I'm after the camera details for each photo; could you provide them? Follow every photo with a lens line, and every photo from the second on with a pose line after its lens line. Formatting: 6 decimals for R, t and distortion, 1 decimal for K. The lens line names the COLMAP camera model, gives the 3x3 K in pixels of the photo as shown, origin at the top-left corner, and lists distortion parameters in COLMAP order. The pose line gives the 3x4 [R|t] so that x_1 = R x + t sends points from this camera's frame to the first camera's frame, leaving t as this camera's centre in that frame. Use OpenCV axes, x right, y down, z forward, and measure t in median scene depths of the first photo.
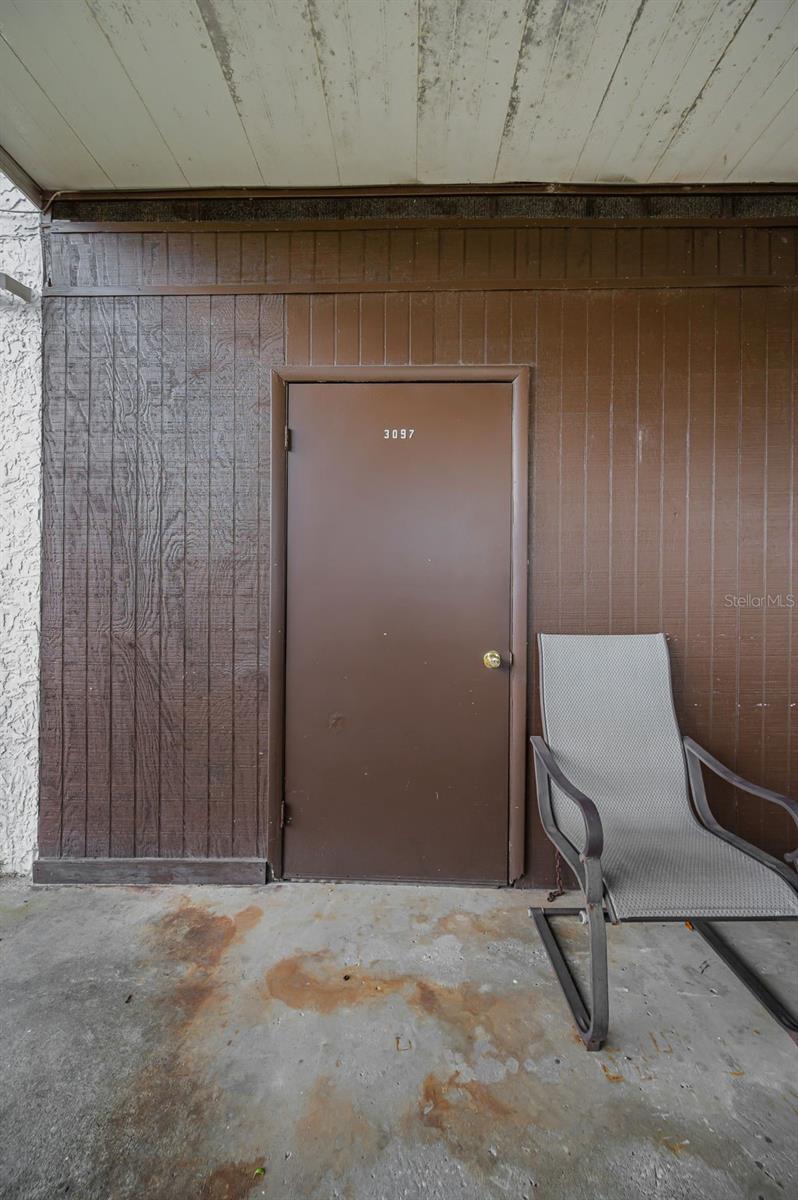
lens RADIAL K [[495.0, 0, 397.8], [0, 495.0, 596.9], [0, 0, 1]] dist [-0.000511, -0.000031]
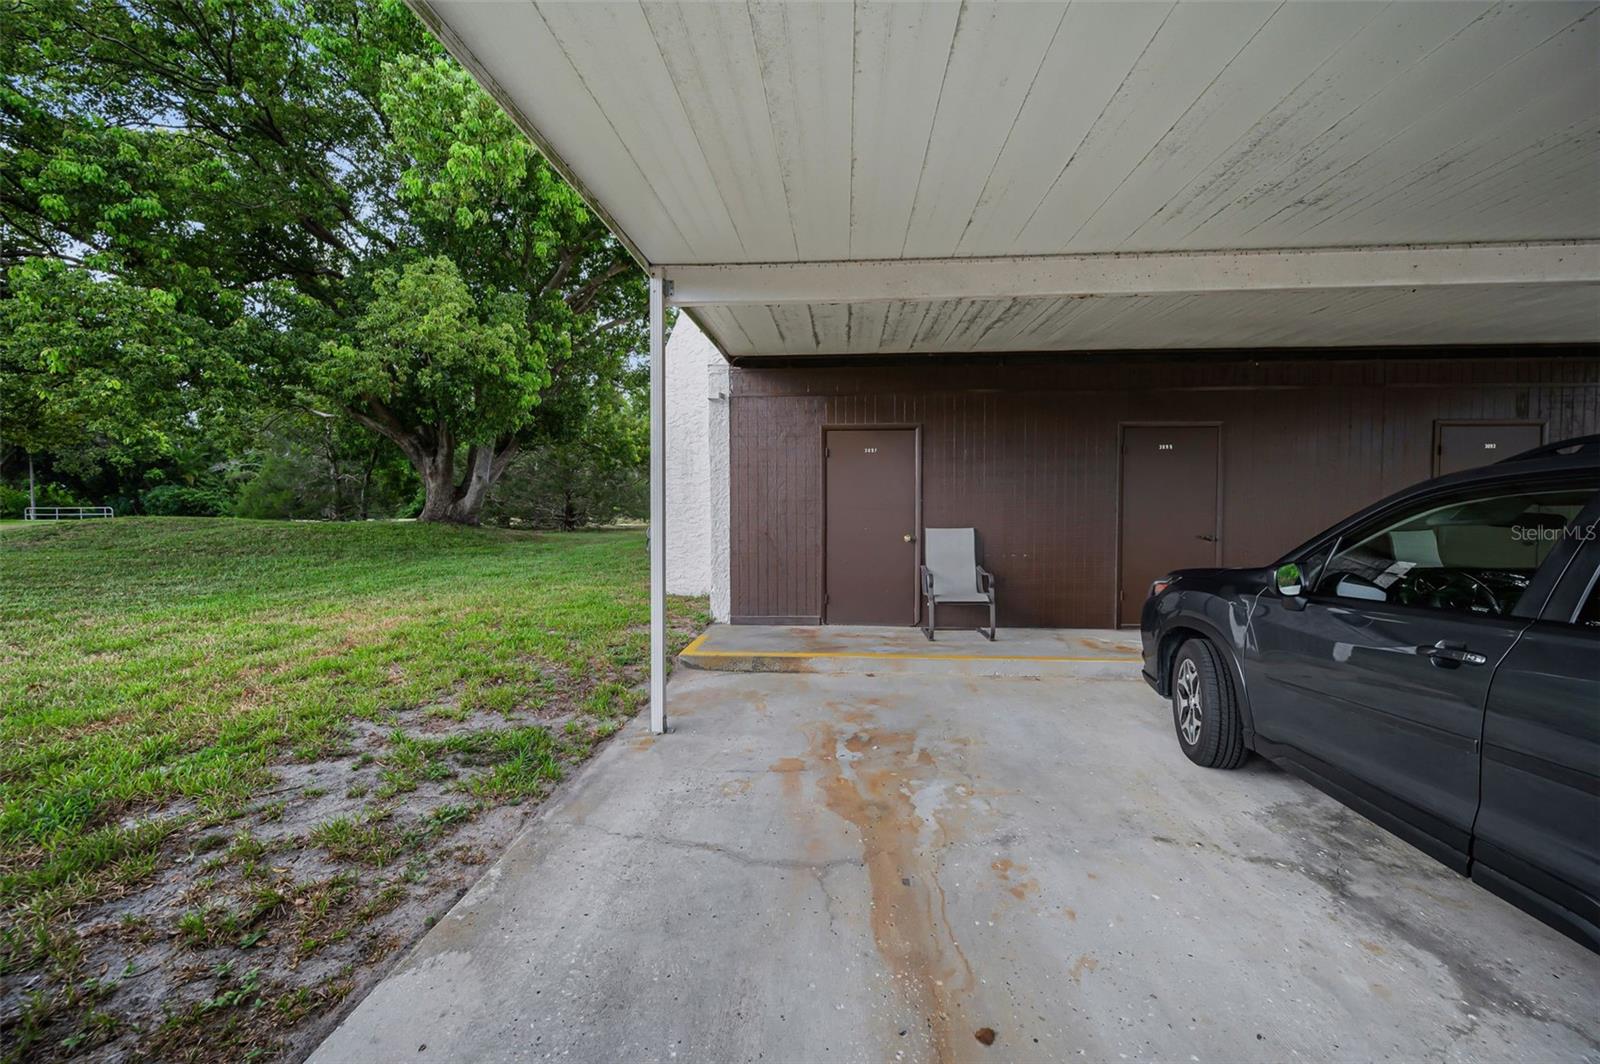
lens RADIAL K [[660.0, 0, 803.3], [0, 660.0, 526.4], [0, 0, 1]] dist [-0.000511, -0.000031]
pose [[0.998810, -0.004822, -0.048528, -0.179634], [0.005639, 0.999844, 0.016713, 0.003654], [0.048440, -0.016967, 0.998682, -2.405778]]
